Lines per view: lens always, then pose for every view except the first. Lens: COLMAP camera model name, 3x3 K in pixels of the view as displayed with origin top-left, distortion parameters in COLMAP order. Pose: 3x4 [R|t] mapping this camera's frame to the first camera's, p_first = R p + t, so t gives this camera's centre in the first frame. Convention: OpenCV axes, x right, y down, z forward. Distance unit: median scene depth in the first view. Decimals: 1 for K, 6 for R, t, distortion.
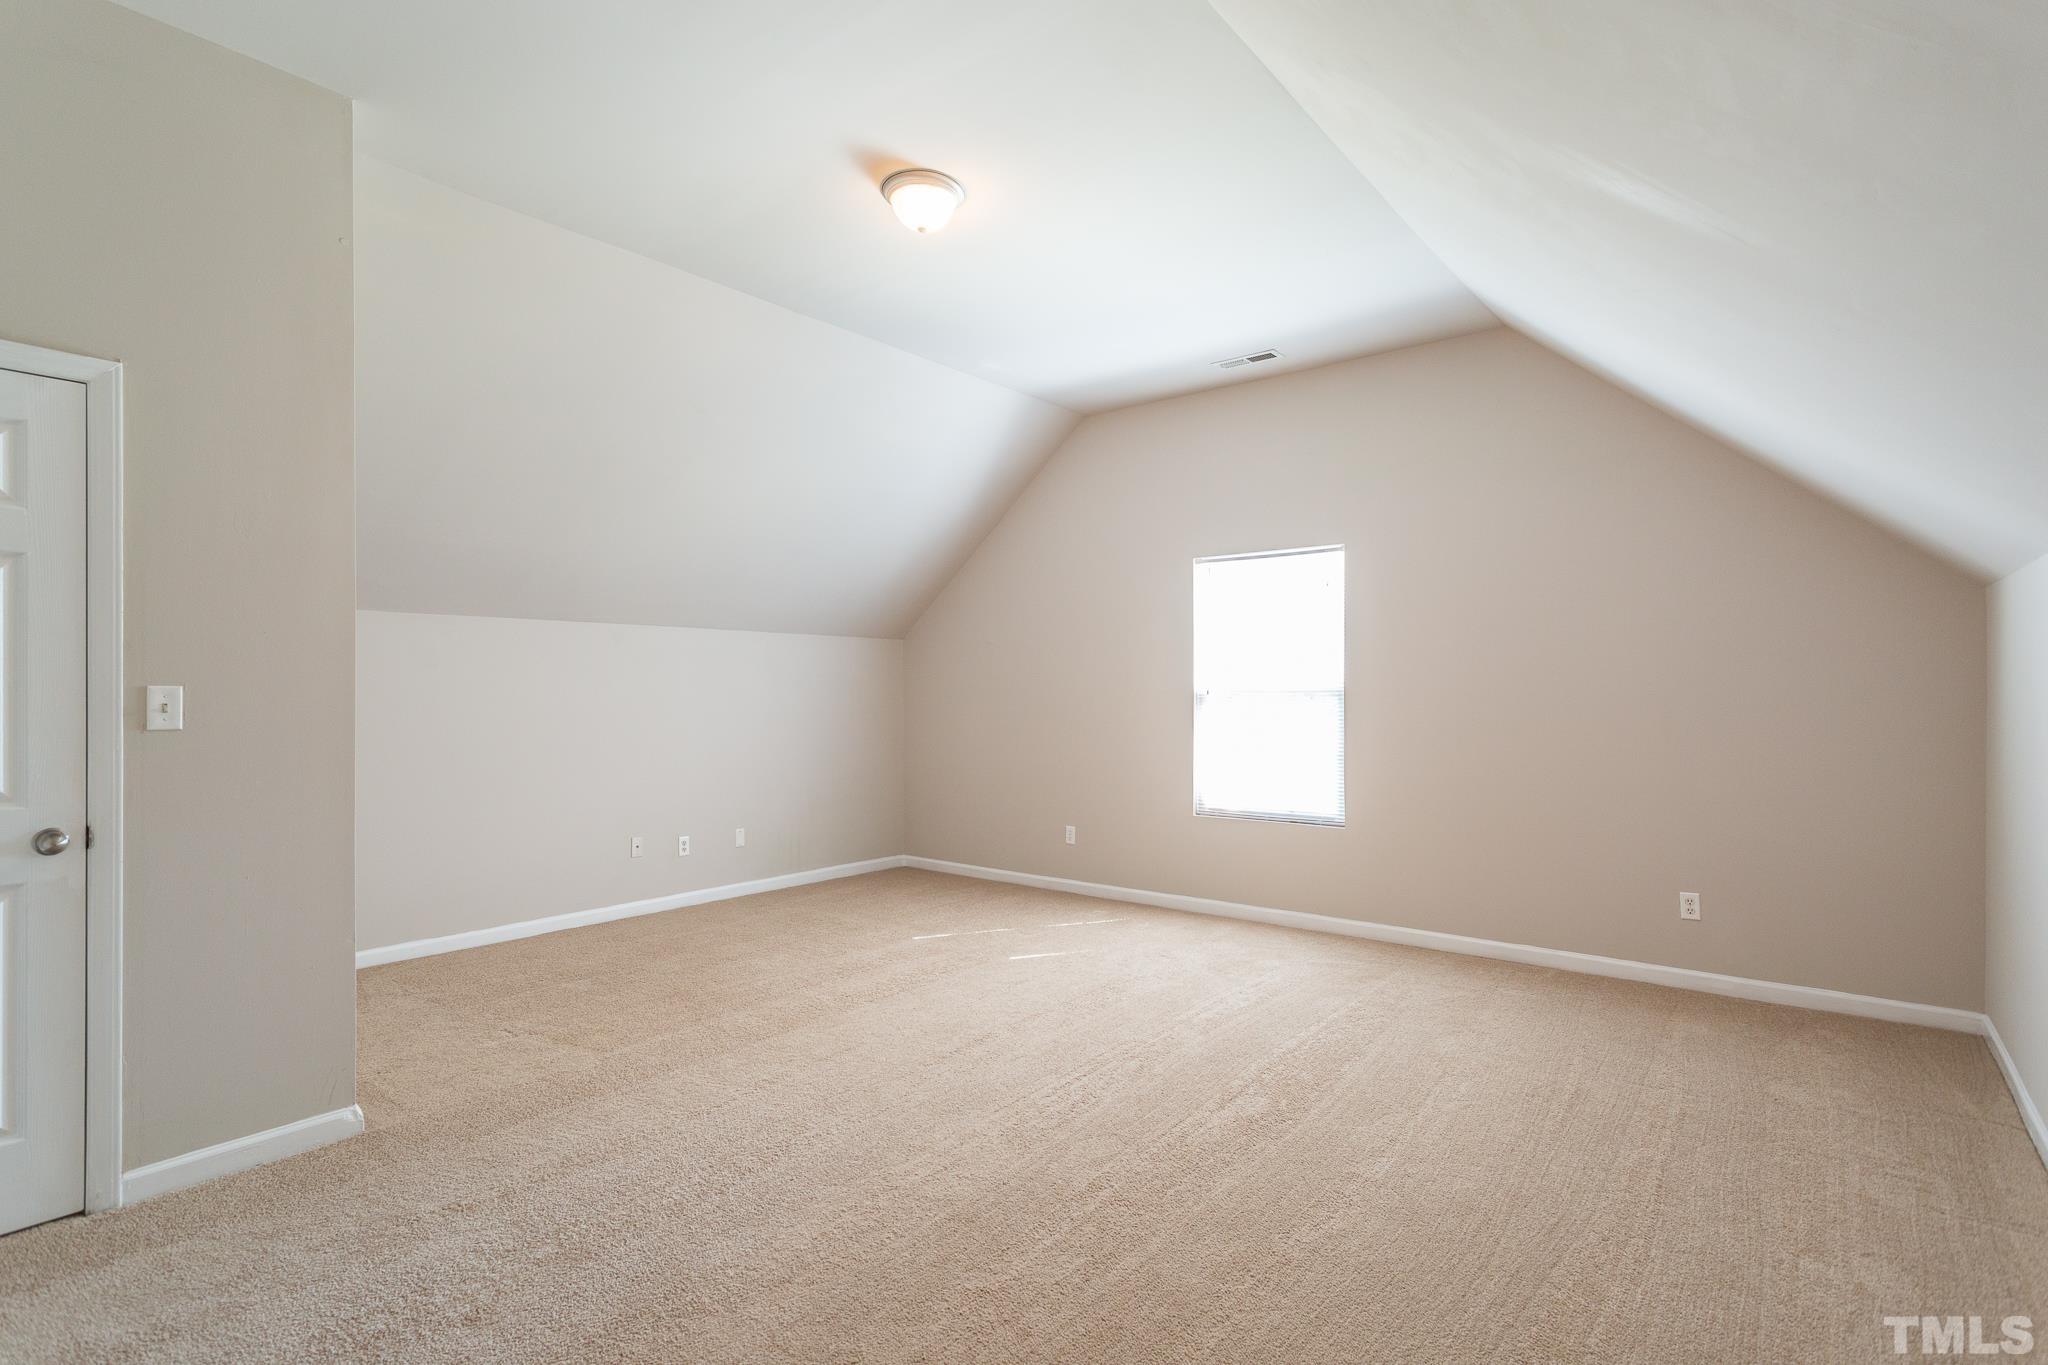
lens RADIAL K [[971.2, 0, 1015.2], [0, 971.2, 694.2], [0, 0, 1]] dist [0.003668, 0.000753]
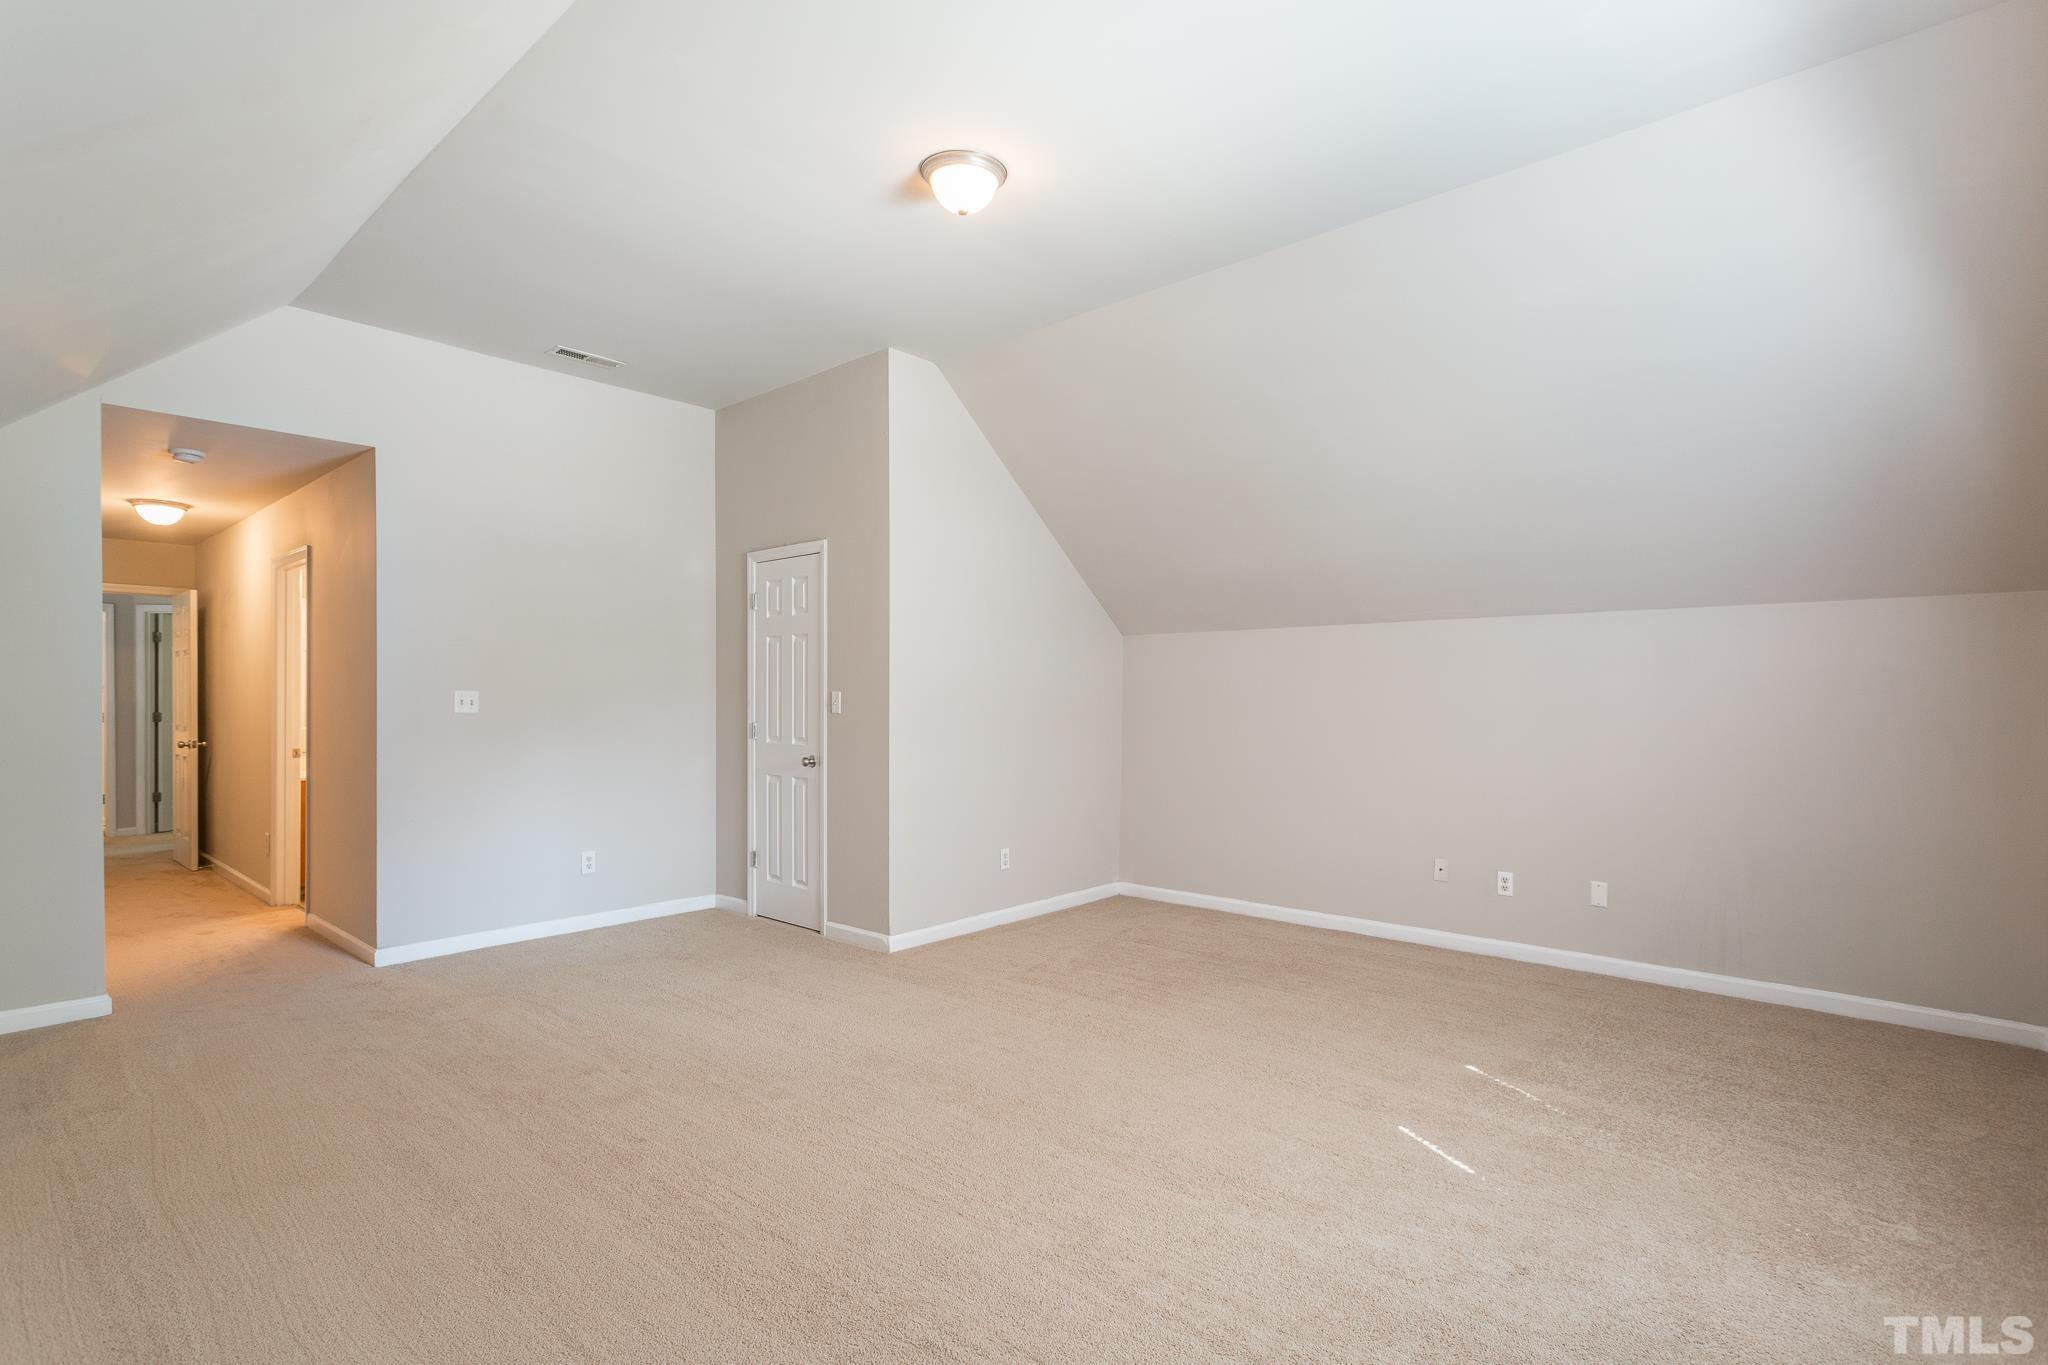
lens RADIAL K [[971.2, 0, 1015.2], [0, 971.2, 694.2], [0, 0, 1]] dist [0.003668, 0.000753]
pose [[-0.020110, -0.000187, -0.999798, 0.675251], [-0.004389, 0.999990, -0.000098, -0.002189], [0.999788, 0.004386, -0.020111, 0.835869]]
